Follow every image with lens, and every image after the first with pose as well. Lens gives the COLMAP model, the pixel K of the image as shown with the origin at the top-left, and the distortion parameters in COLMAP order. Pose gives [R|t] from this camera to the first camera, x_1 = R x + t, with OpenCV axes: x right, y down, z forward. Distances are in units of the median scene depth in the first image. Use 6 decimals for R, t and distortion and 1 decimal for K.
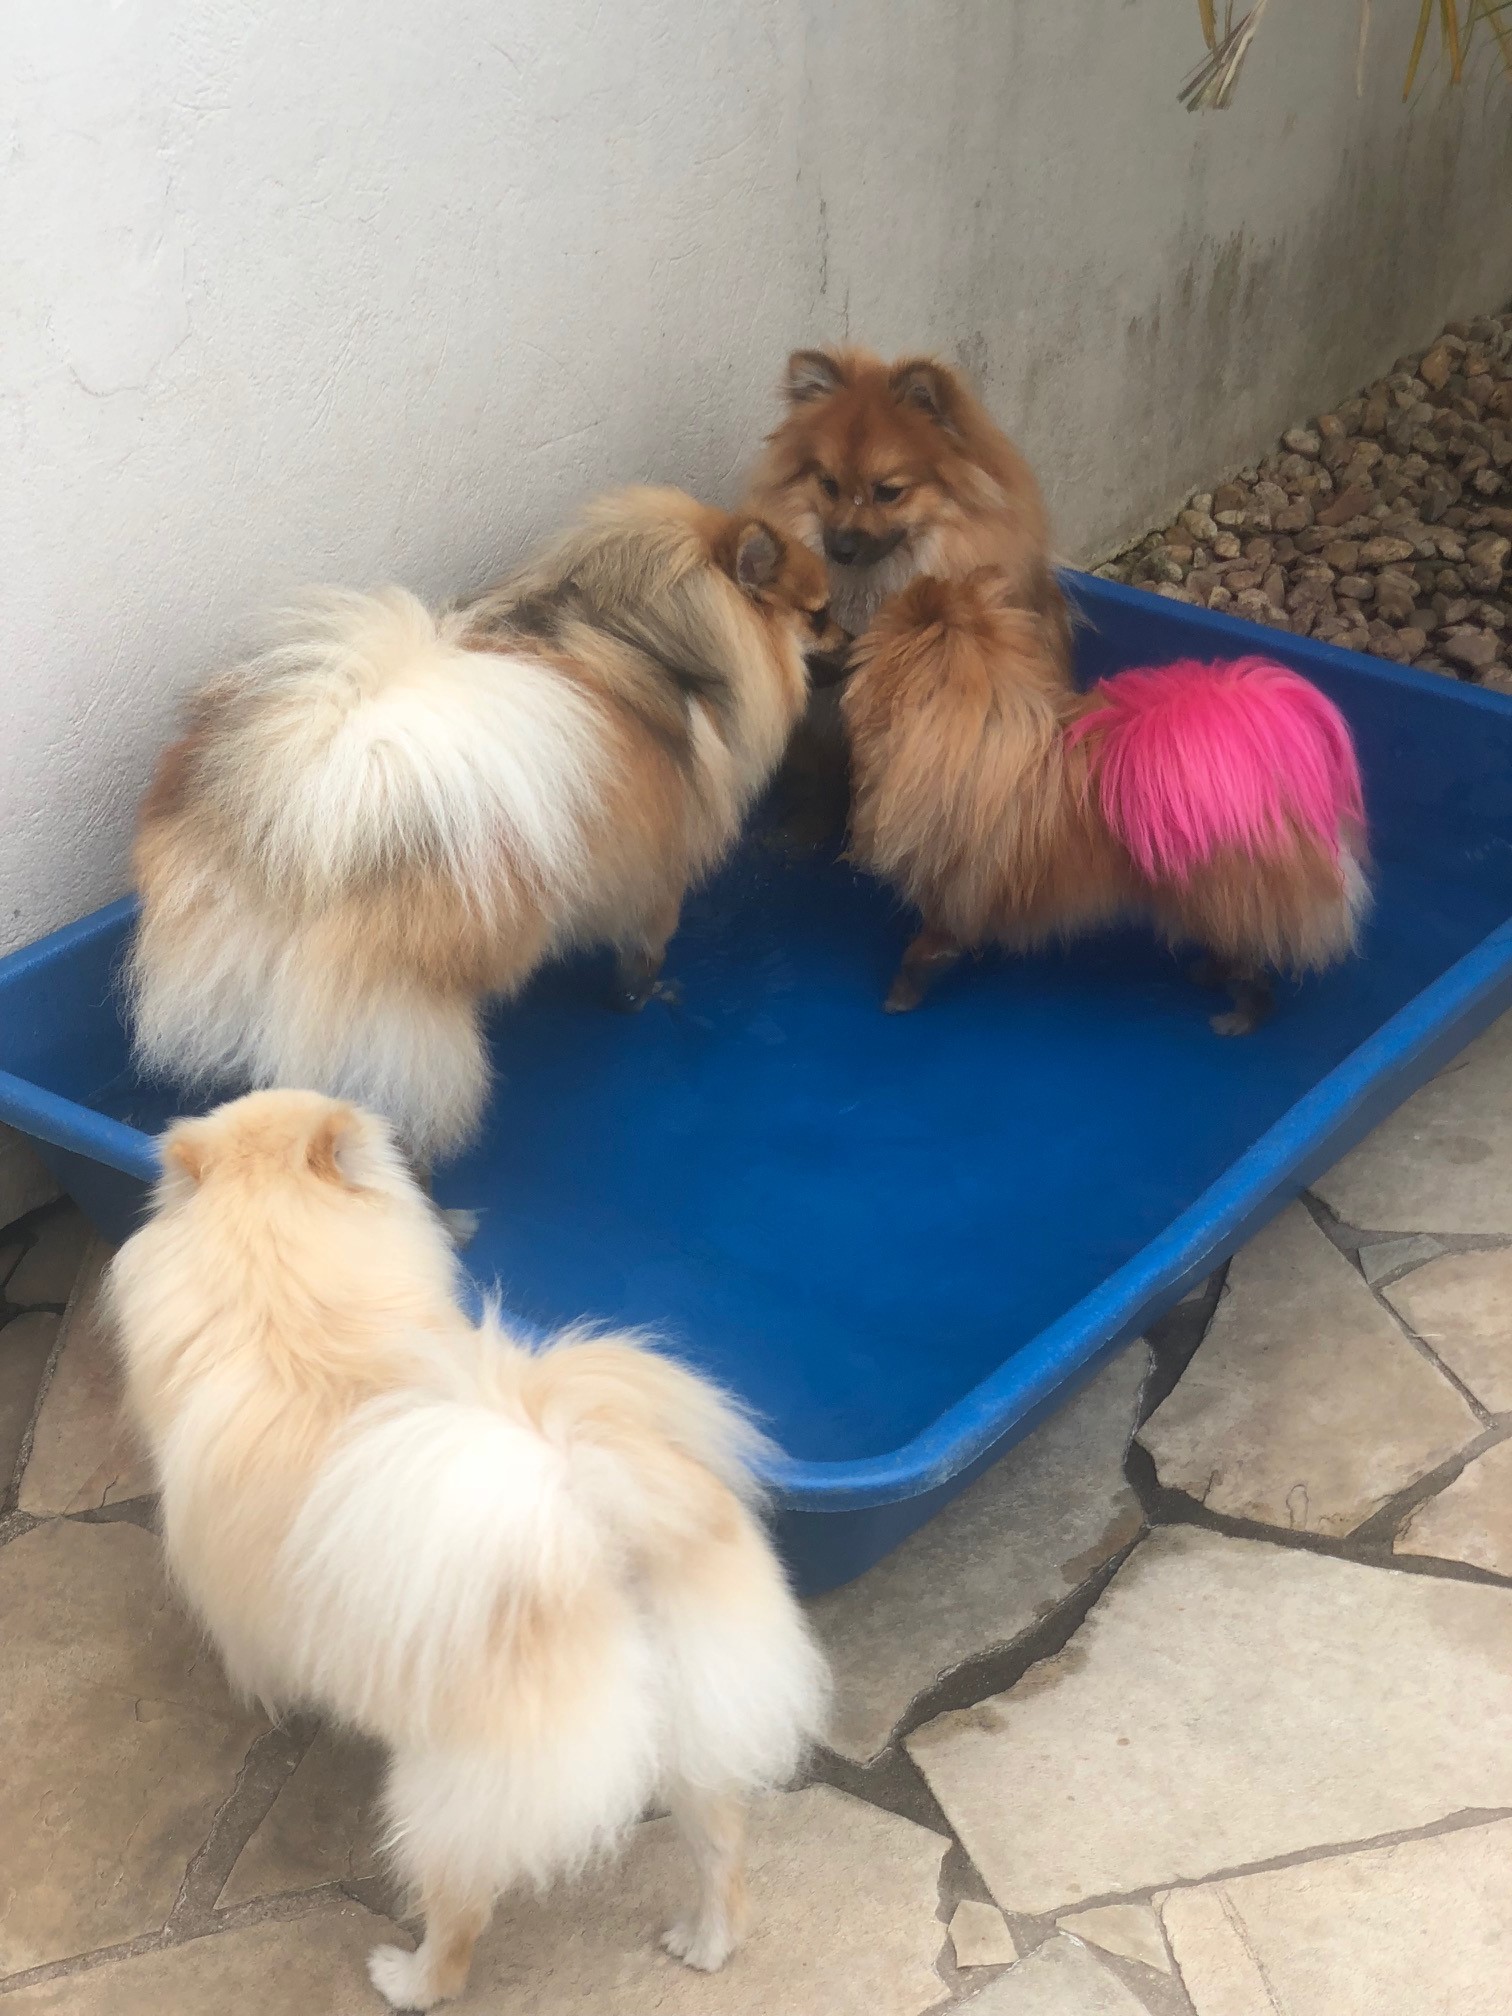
lens RADIAL K [[3078.6, 0, 753.5], [0, 3078.6, 1003.1], [0, 0, 1]] dist [0.072039, 0.000000]
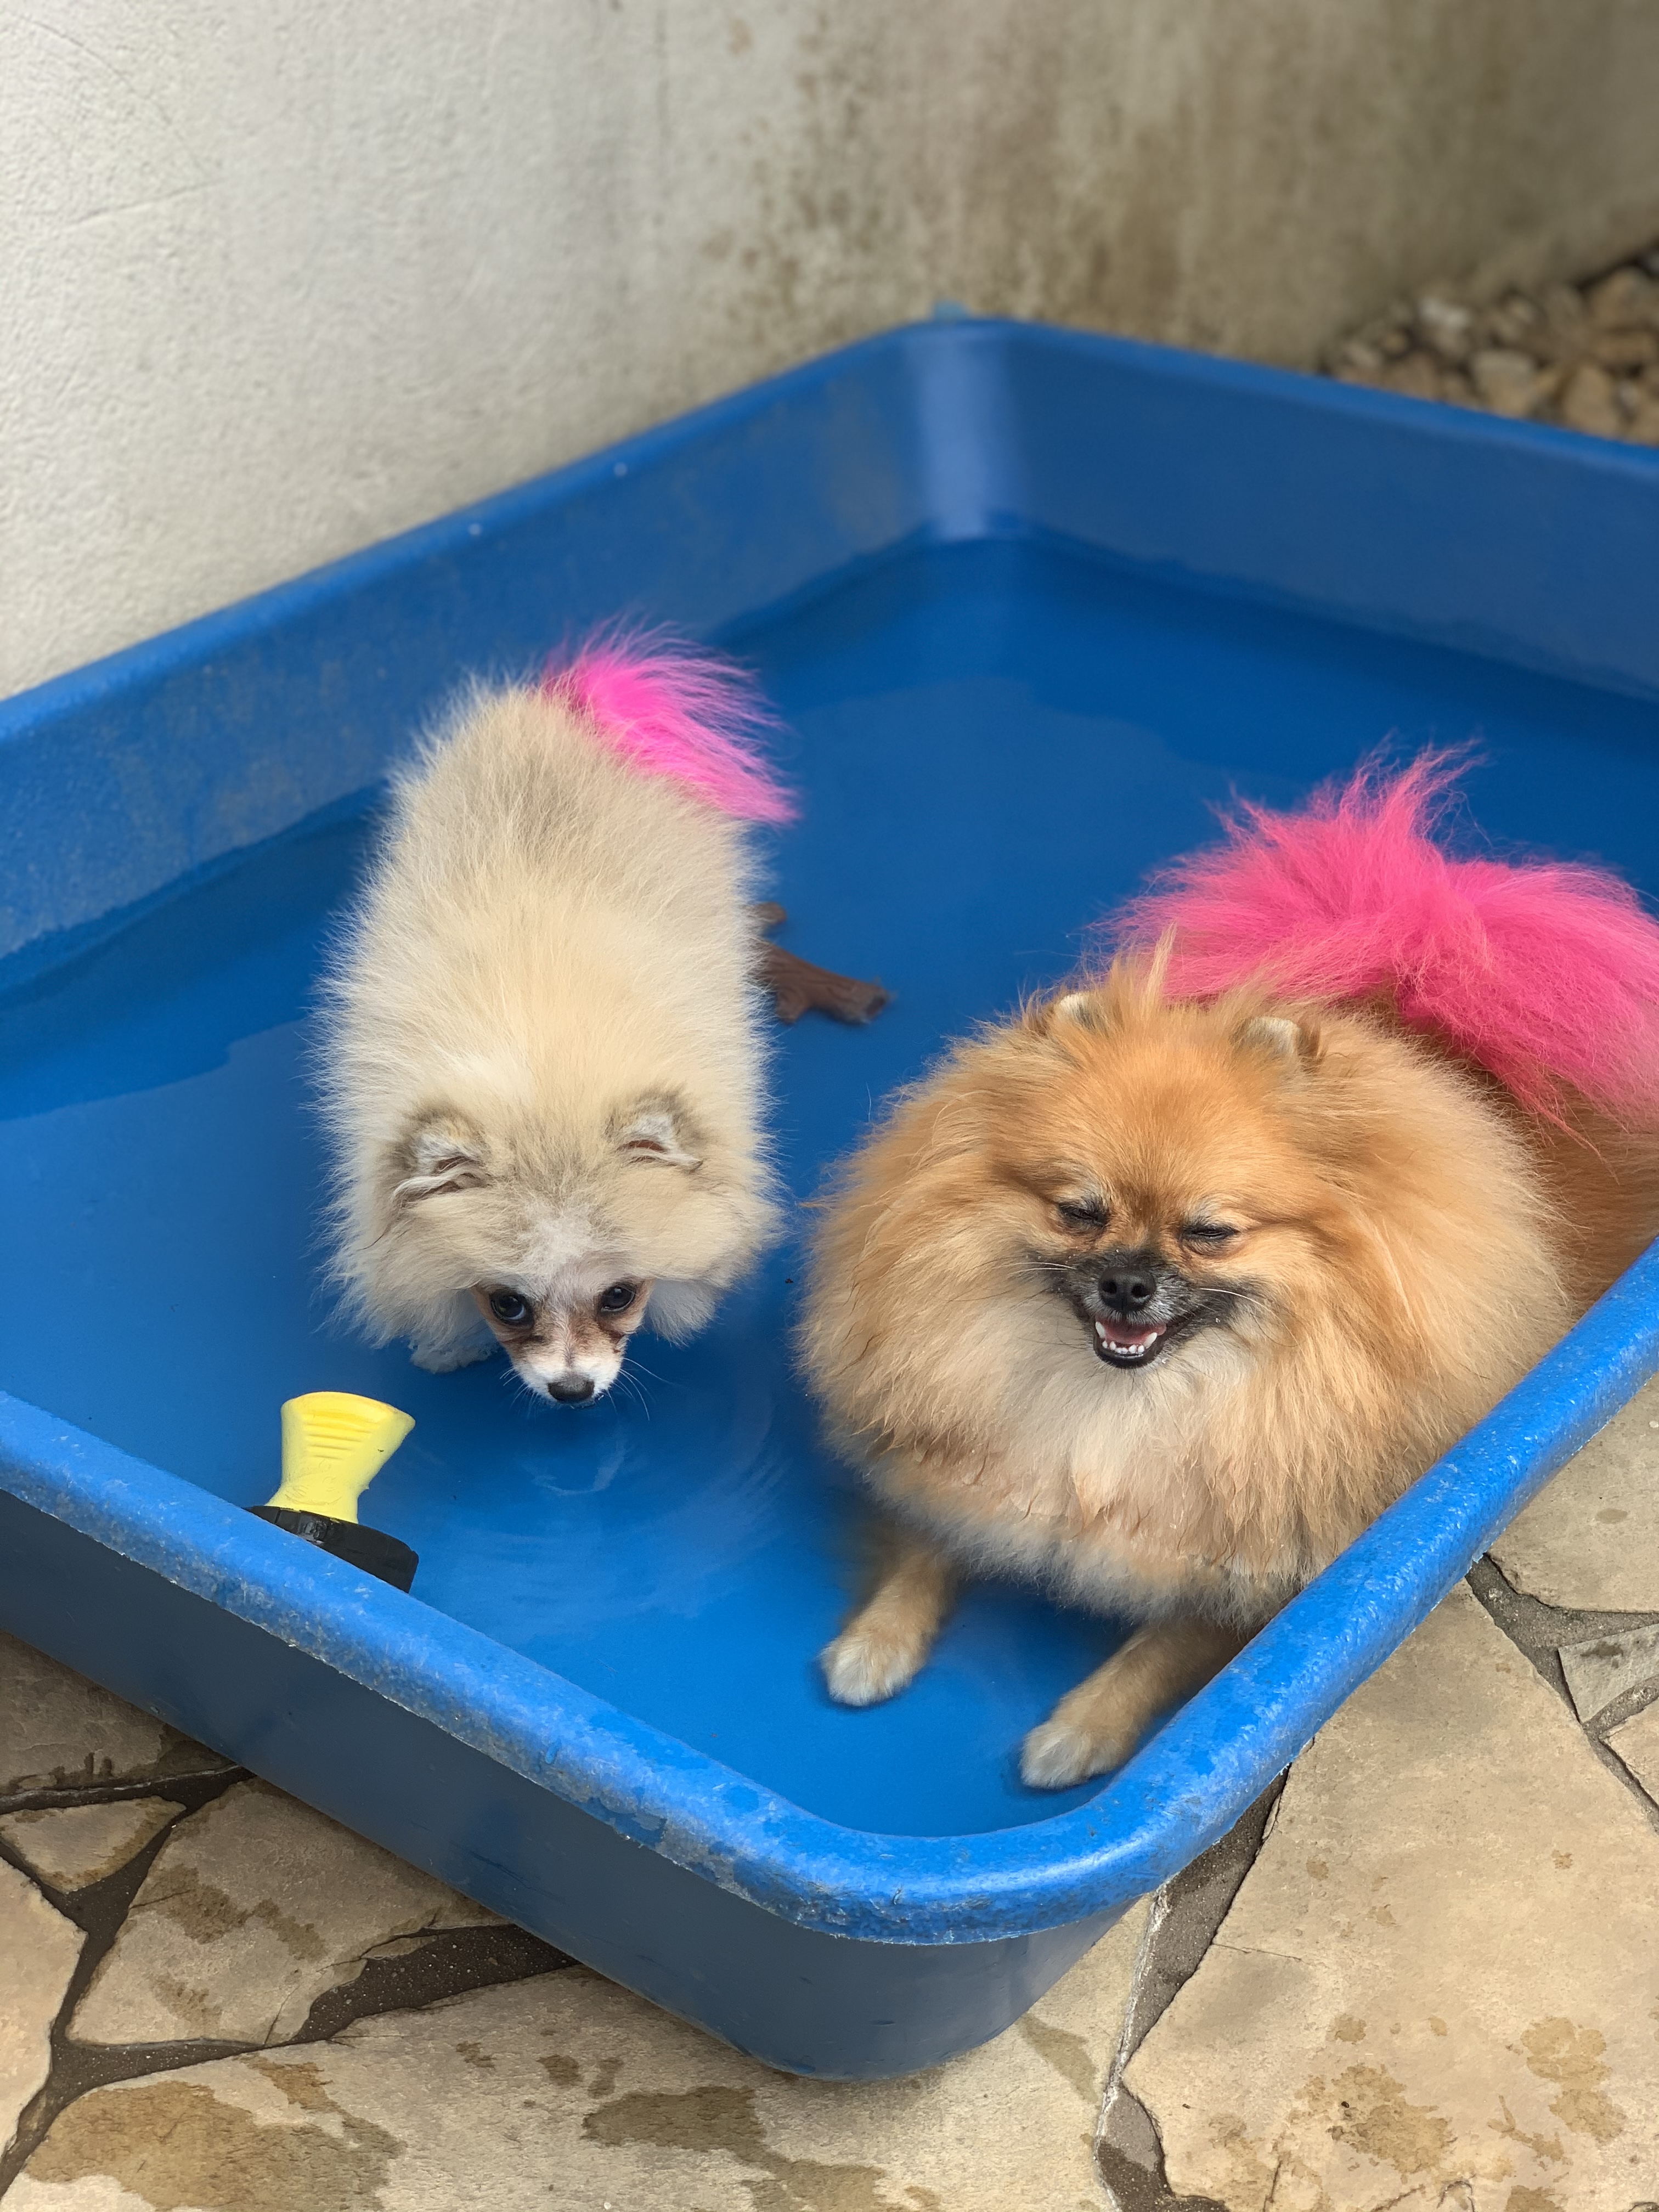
lens RADIAL K [[3327.0, 0, 828.3], [0, 3327.0, 1106.9], [0, 0, 1]] dist [0.013938, 0.000000]
pose [[0.999866, -0.015227, 0.005981, 0.052893], [0.015323, 0.999749, -0.016351, -0.003009], [-0.005731, 0.016440, 0.999848, 0.326142]]
